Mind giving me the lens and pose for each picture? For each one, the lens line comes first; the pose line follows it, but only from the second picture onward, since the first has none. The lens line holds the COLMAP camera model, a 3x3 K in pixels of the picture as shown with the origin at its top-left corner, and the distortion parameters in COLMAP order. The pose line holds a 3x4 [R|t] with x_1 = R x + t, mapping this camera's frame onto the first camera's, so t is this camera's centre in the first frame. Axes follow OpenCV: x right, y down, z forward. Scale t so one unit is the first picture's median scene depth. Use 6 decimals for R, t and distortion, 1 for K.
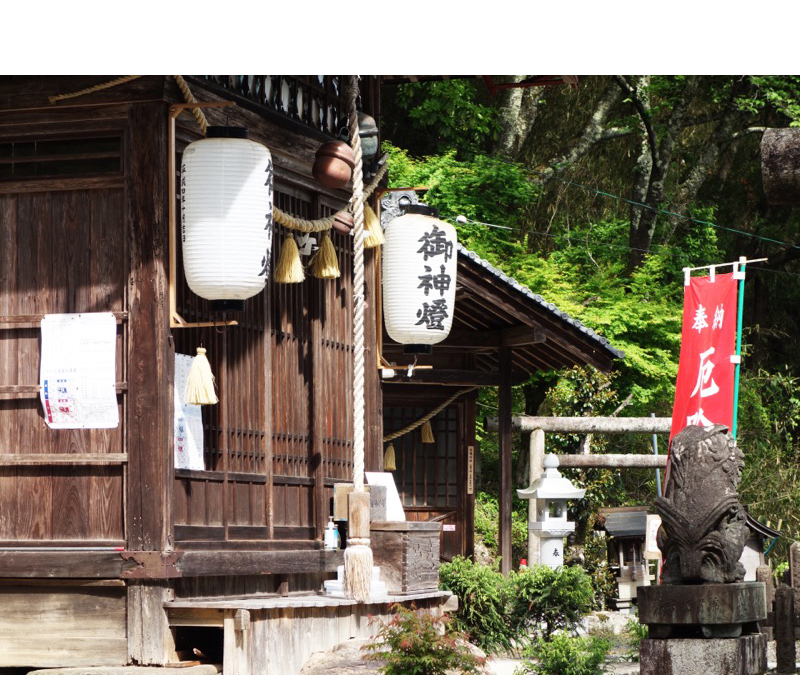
lens RADIAL K [[2433.8, 0, 399.6], [0, 2433.8, 374.2], [0, 0, 1]] dist [0.113799, 0.233016]
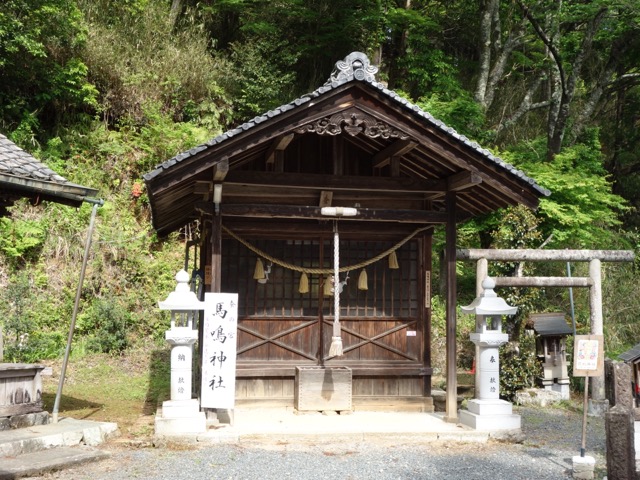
lens RADIAL K [[758.5, 0, 320.0], [0, 758.5, 240.0], [0, 0, 1]] dist [-0.007119, 0.001559]
pose [[0.982334, -0.006989, -0.187004, 0.053220], [0.004911, 0.999921, -0.011572, 0.019008], [0.187070, 0.010450, 0.982291, 0.643112]]
